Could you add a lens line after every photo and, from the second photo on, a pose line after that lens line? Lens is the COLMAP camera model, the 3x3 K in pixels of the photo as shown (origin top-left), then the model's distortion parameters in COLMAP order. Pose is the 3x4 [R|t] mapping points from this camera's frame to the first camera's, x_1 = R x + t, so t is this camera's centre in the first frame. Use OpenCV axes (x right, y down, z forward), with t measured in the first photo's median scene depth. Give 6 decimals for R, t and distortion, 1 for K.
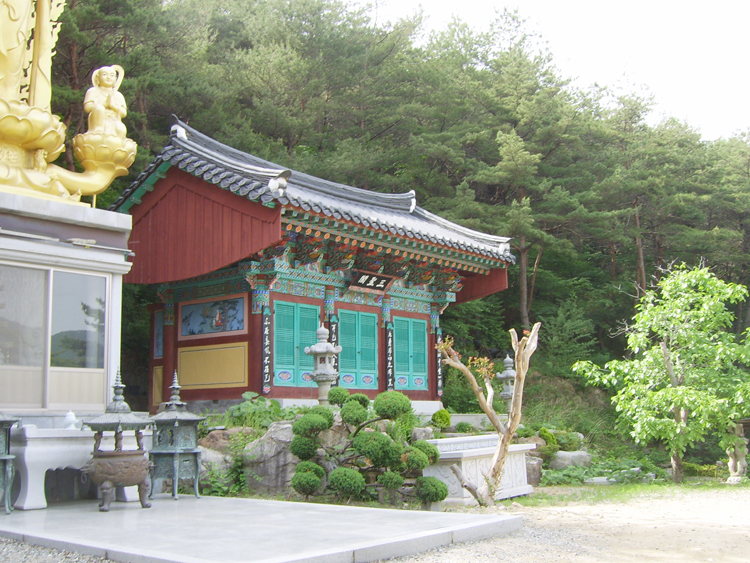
lens RADIAL K [[870.5, 0, 375.0], [0, 870.5, 281.5], [0, 0, 1]] dist [-0.116677, 0.021484]
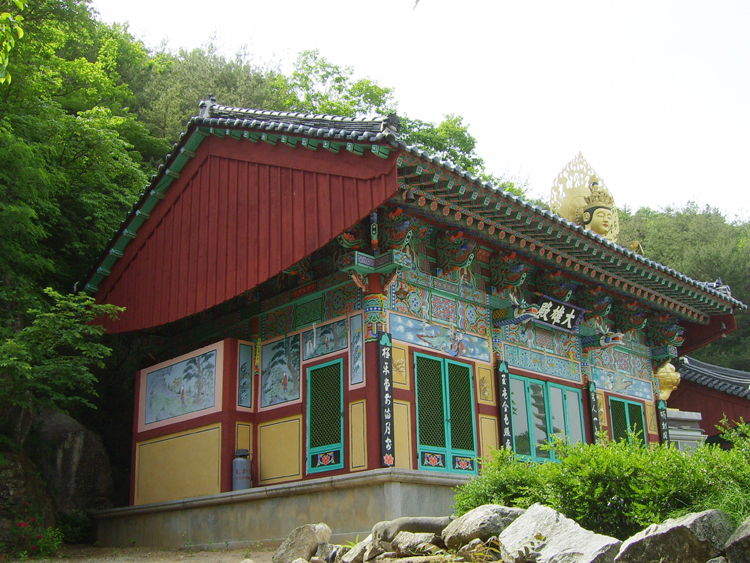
lens RADIAL K [[870.5, 0, 375.0], [0, 870.5, 281.5], [0, 0, 1]] dist [-0.116677, 0.021484]
pose [[0.939025, -0.114649, -0.324173, -0.278230], [0.059587, 0.982769, -0.174967, -0.065420], [0.338647, 0.144982, 0.929676, -1.167270]]
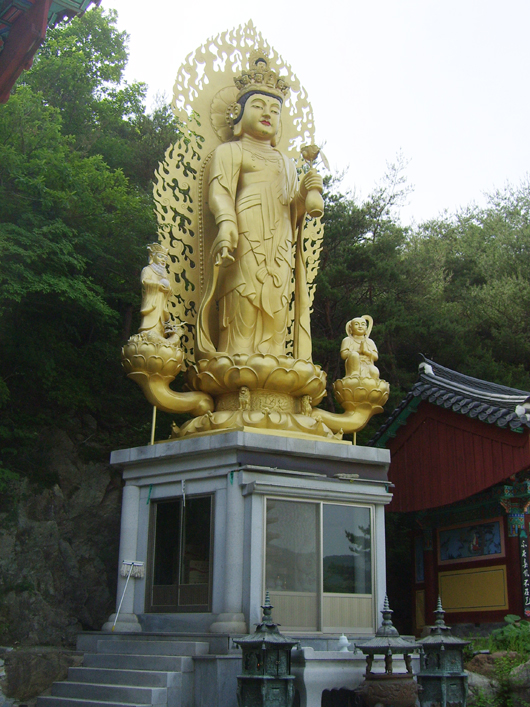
lens RADIAL K [[820.6, 0, 265.0], [0, 820.6, 353.5], [0, 0, 1]] dist [-0.116677, 0.021484]
pose [[0.911642, -0.107268, -0.396739, -0.003432], [0.032332, 0.981065, -0.190961, -0.003312], [0.409711, 0.161260, 0.897849, -0.007689]]
